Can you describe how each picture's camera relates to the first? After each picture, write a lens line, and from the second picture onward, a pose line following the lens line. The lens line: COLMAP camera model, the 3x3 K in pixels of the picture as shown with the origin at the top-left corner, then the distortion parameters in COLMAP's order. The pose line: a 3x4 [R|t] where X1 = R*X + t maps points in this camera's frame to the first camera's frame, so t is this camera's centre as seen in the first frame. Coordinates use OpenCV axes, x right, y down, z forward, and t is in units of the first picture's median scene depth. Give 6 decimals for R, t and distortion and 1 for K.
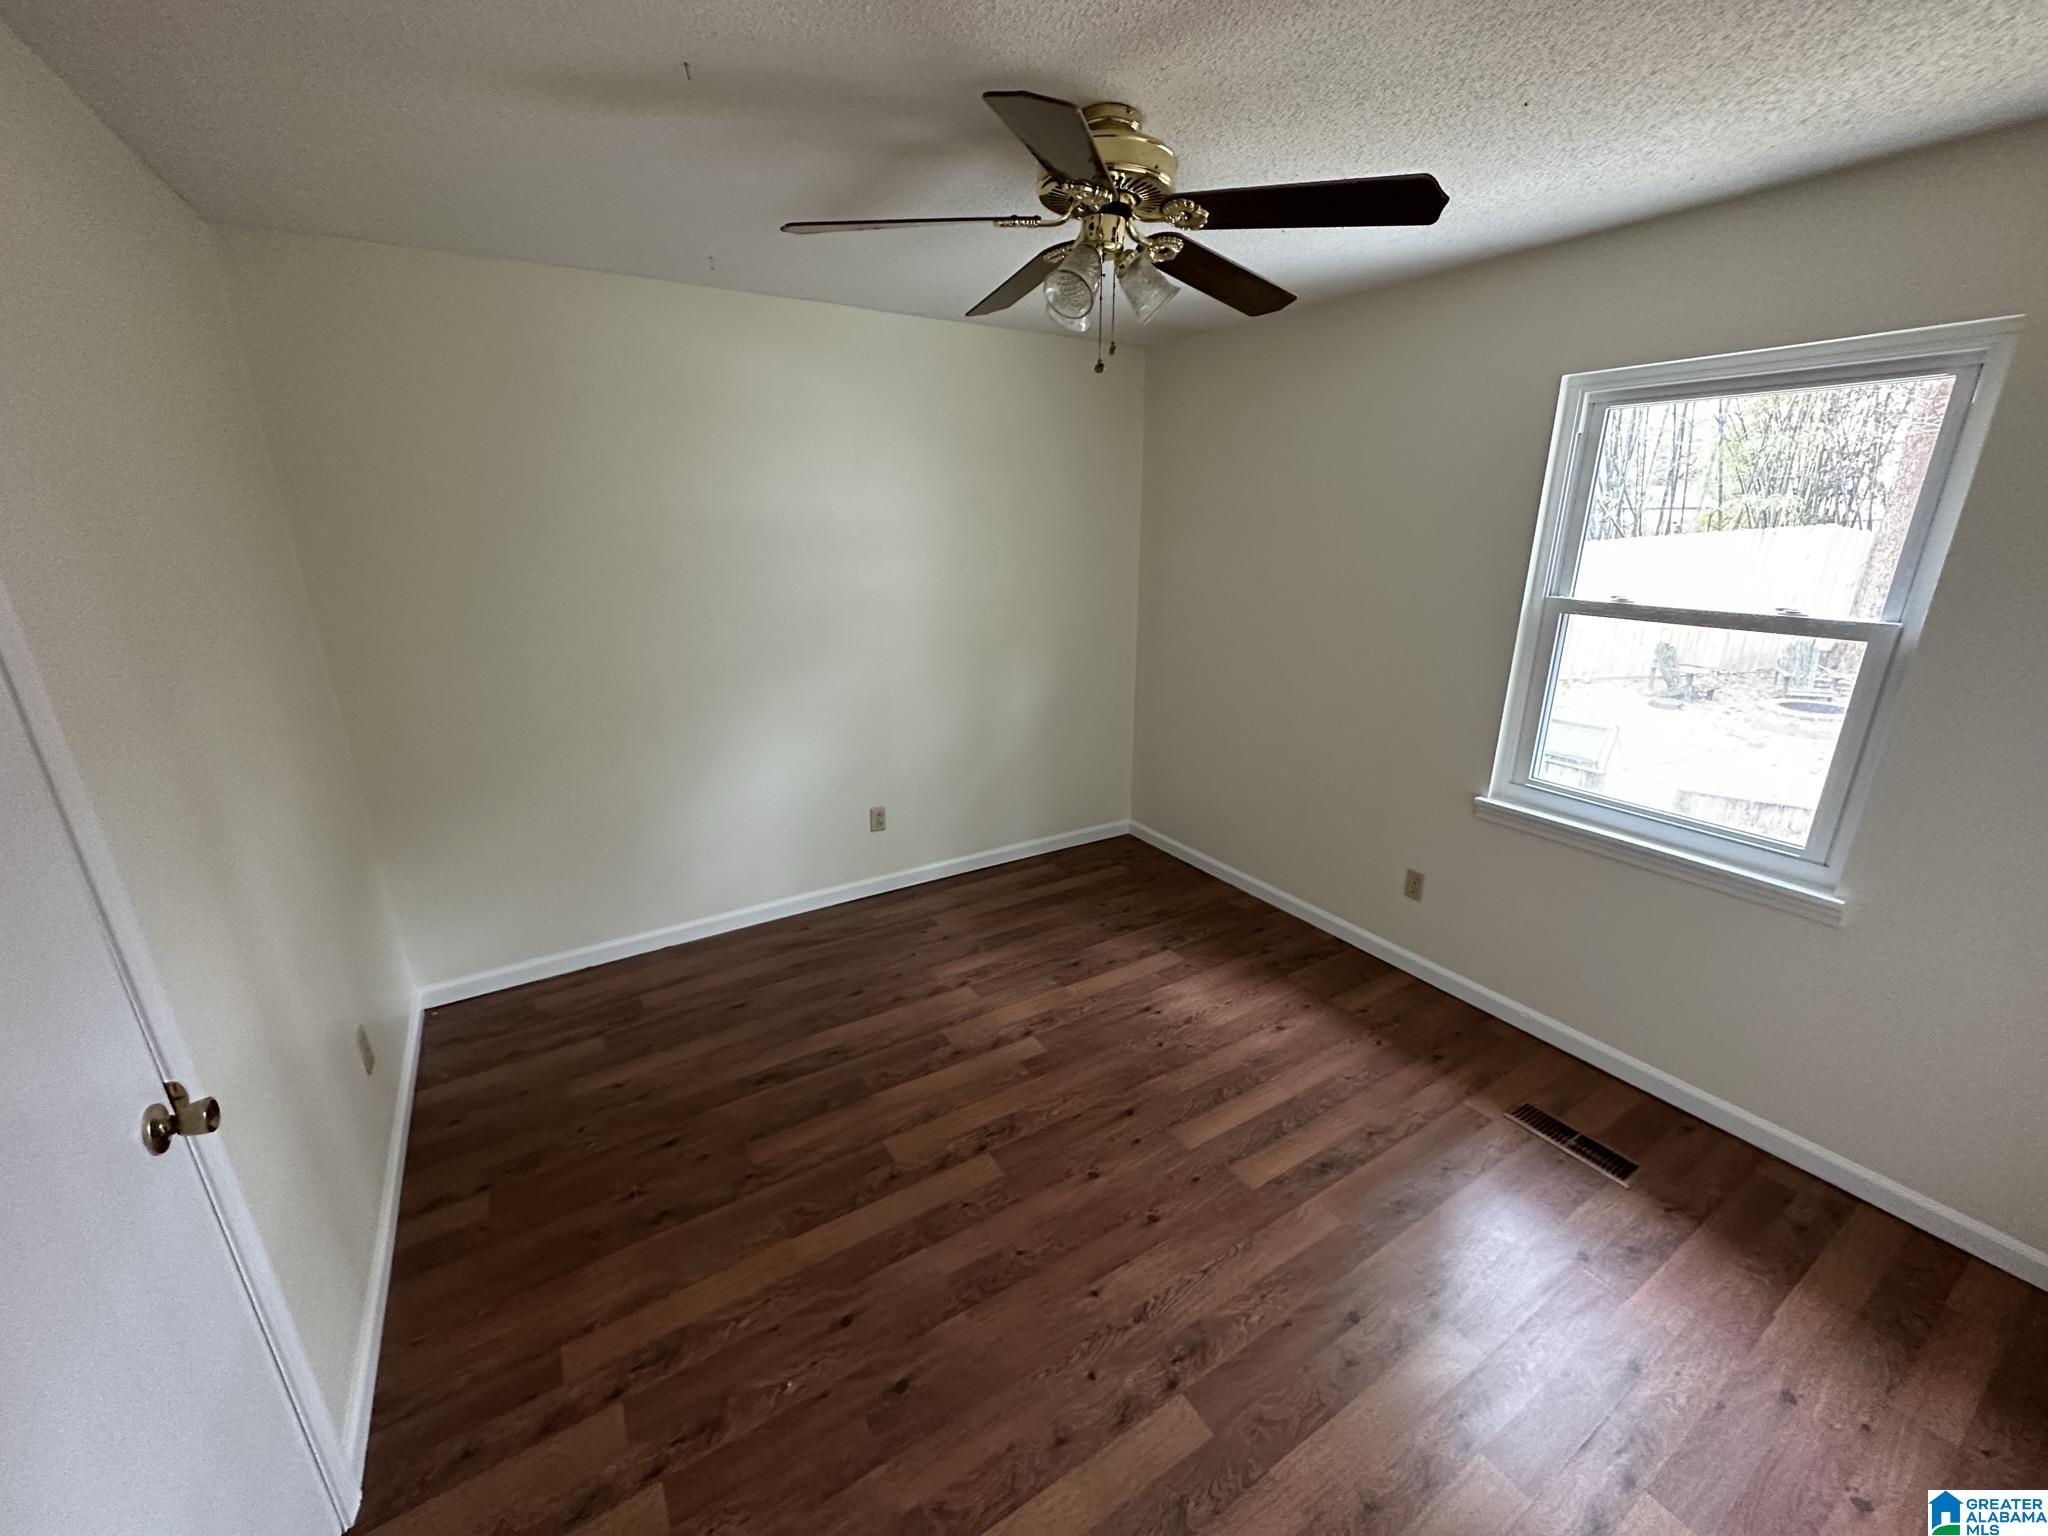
lens RADIAL K [[813.3, 0, 1024.6], [0, 813.3, 771.9], [0, 0, 1]] dist [-0.002345, -0.000265]
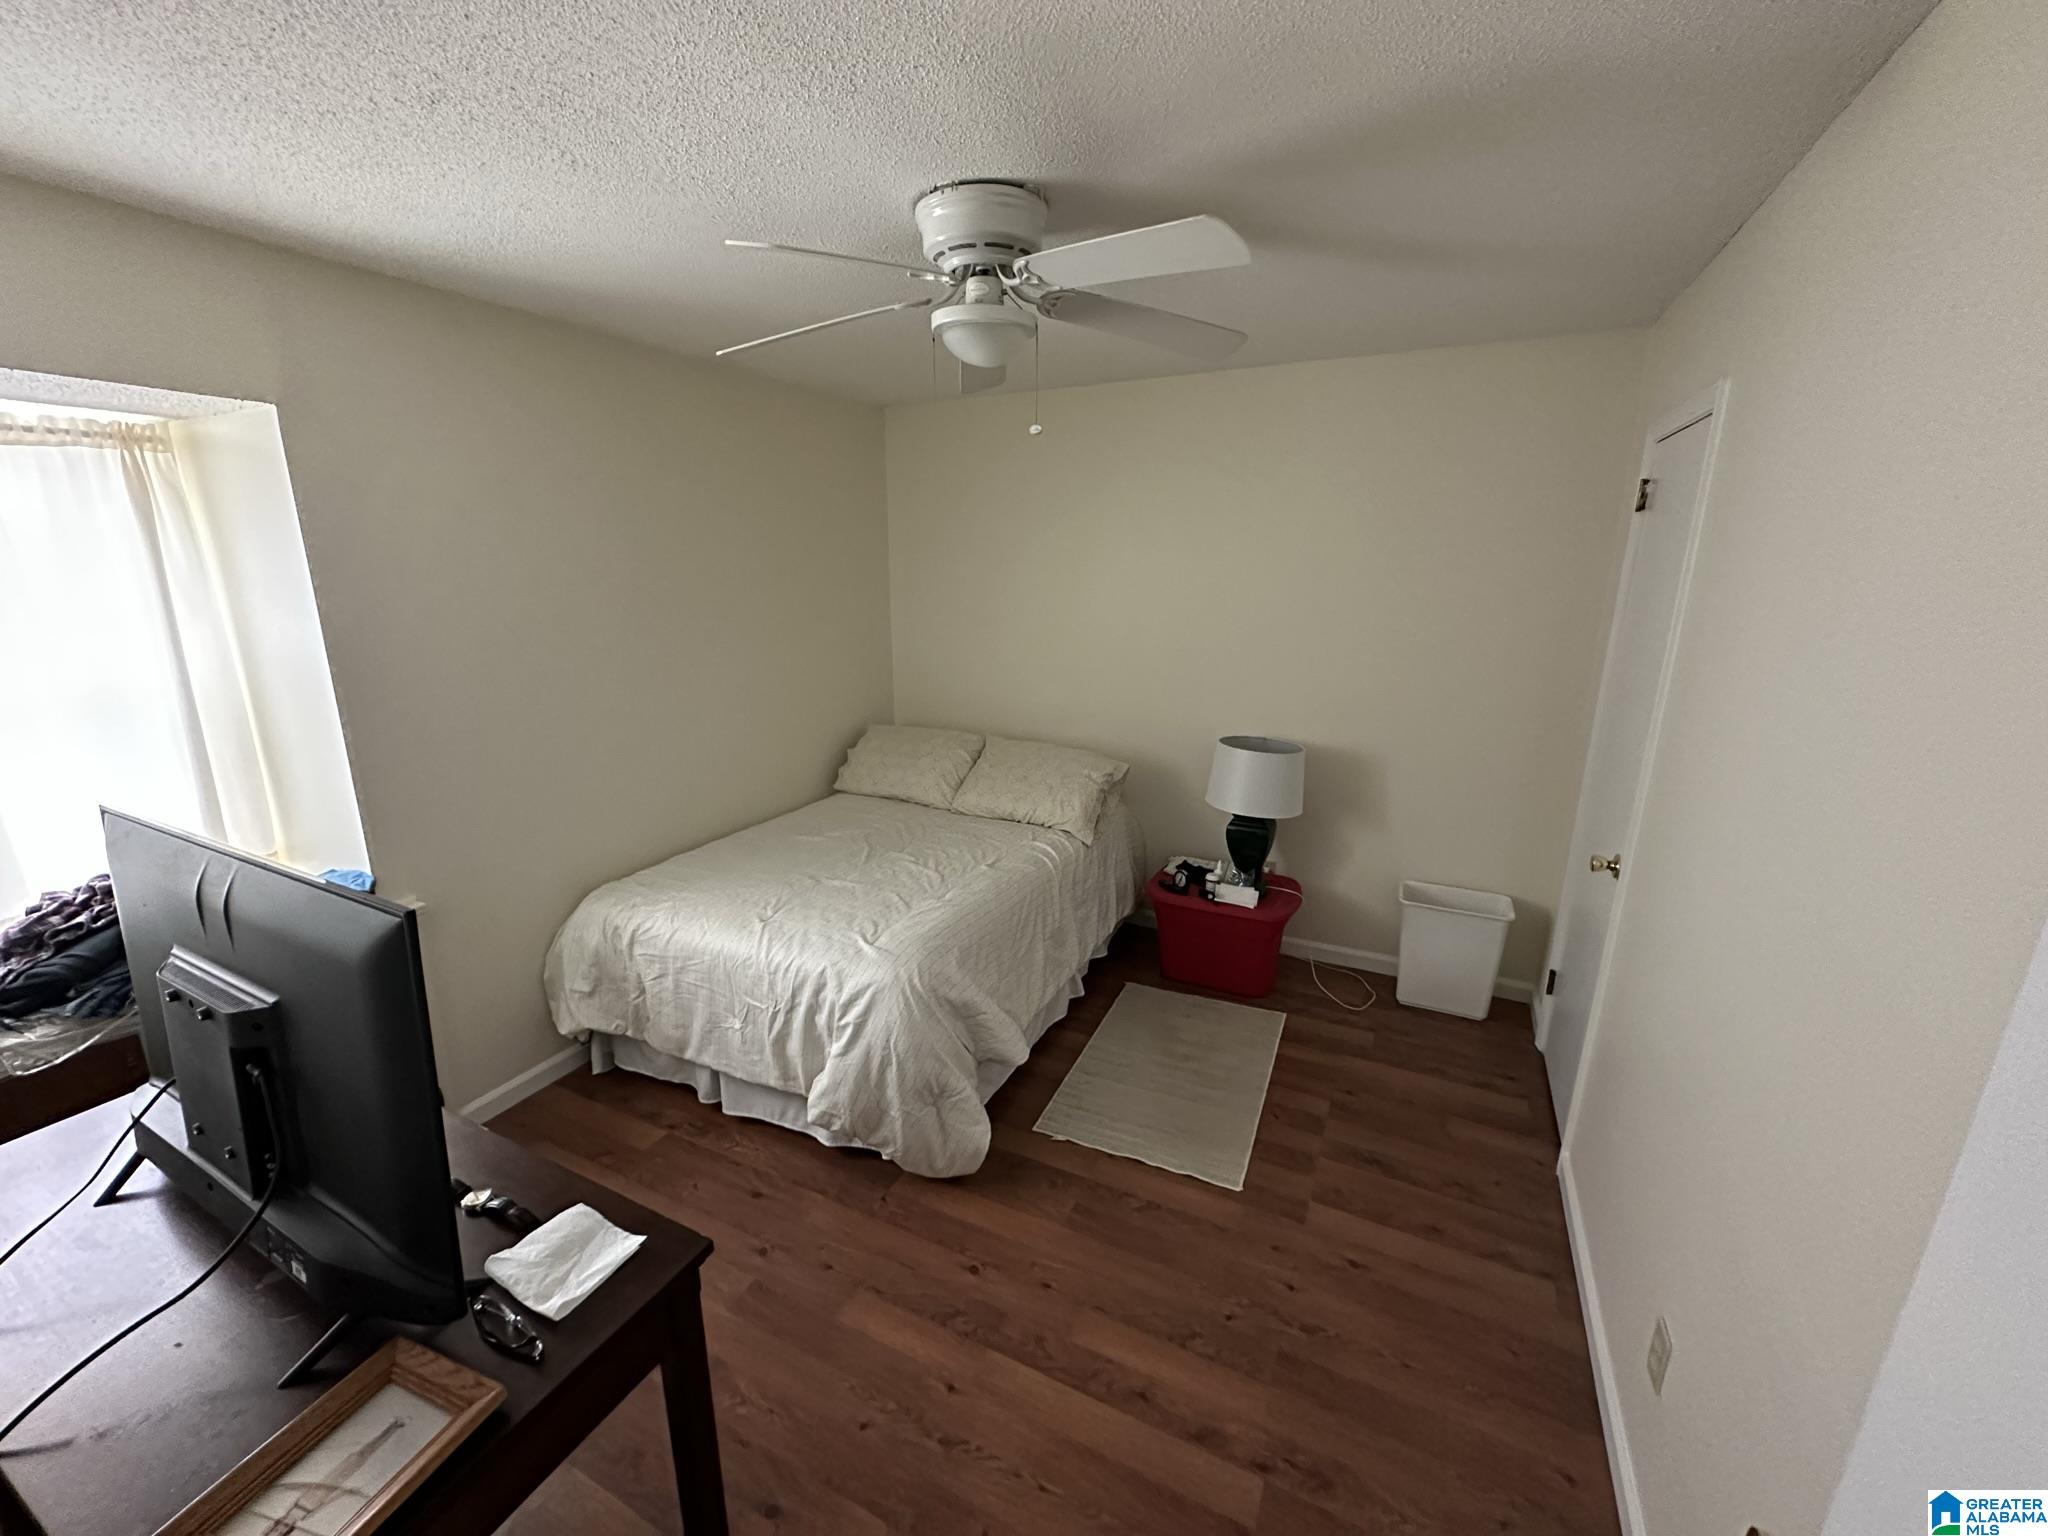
lens RADIAL K [[813.3, 0, 1021.5], [0, 813.3, 772.4], [0, 0, 1]] dist [-0.002345, -0.000265]
pose [[0.536020, 0.221641, -0.814591, 0.771269], [-0.258582, 0.961646, 0.091500, -0.156929], [0.803628, 0.161593, 0.572774, 0.431270]]
